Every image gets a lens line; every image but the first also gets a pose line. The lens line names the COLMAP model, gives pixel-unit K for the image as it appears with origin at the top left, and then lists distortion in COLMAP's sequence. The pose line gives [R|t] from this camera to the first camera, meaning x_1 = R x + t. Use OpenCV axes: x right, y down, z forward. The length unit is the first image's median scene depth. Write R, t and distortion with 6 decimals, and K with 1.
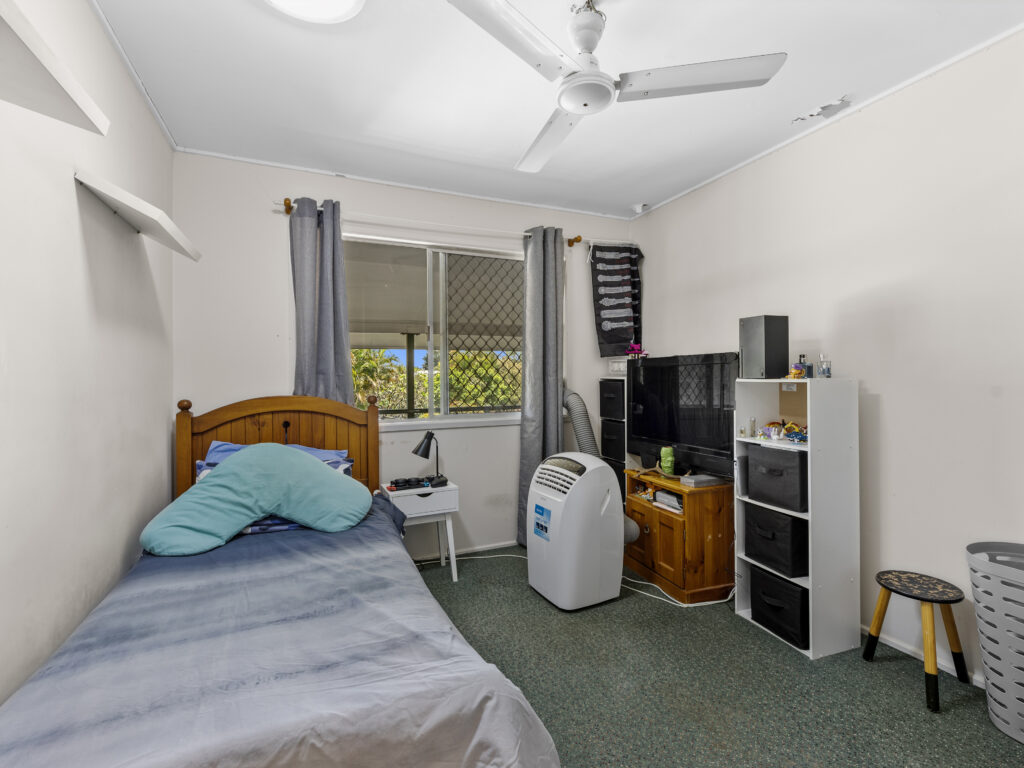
lens RADIAL K [[486.0, 0, 512.0], [0, 486.0, 384.0], [0, 0, 1]] dist [-0.002507, -0.000518]
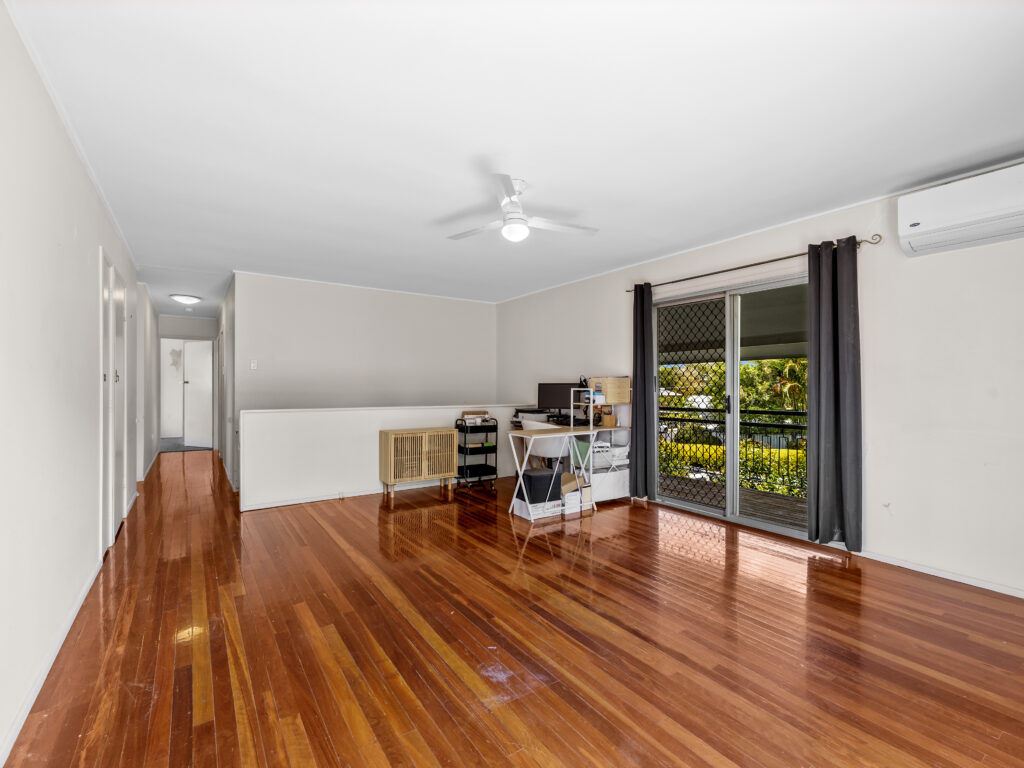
lens RADIAL K [[486.0, 0, 512.0], [0, 486.0, 384.0], [0, 0, 1]] dist [-0.002507, -0.000518]
pose [[0.198187, 0.007402, -0.980136, 1.173786], [-0.012902, 0.999905, 0.004942, -0.011705], [0.980079, 0.011666, 0.198264, 0.262003]]
